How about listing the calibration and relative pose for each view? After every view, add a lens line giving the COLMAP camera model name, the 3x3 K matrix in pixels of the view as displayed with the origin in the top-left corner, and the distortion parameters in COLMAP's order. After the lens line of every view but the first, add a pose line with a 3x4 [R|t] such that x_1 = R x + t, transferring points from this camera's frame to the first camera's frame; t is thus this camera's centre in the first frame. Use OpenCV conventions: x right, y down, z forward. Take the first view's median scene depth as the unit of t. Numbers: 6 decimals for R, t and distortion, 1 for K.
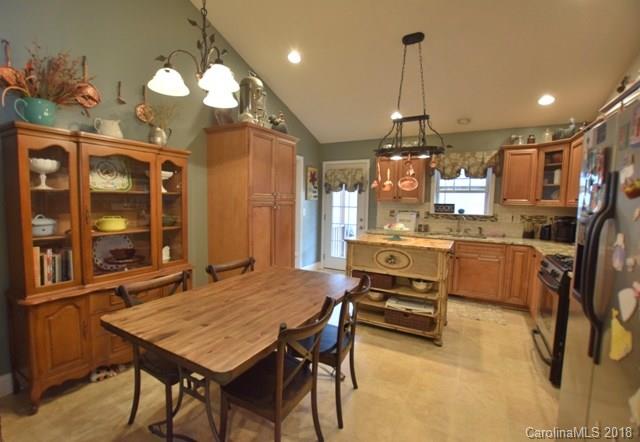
lens RADIAL K [[300.8, 0, 313.8], [0, 300.8, 222.7], [0, 0, 1]] dist [-0.002281, -0.000149]
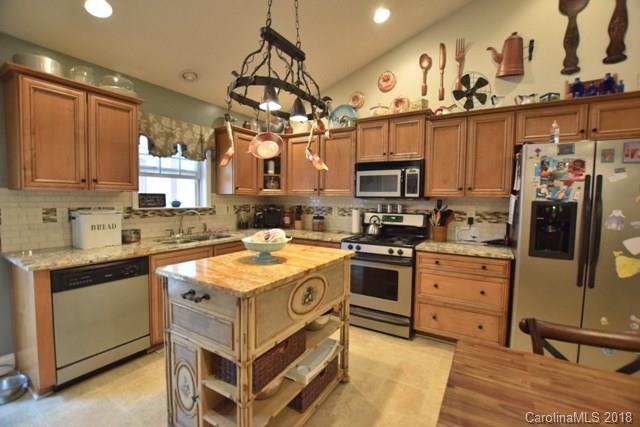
lens RADIAL K [[285.4, 0, 318.8], [0, 285.4, 215.8], [0, 0, 1]] dist [-0.019435, 0.002158]
pose [[0.027850, -0.081737, 0.996265, -0.173417], [0.062209, 0.994861, 0.079883, -0.044301], [-0.997675, 0.059752, 0.032792, 0.665529]]
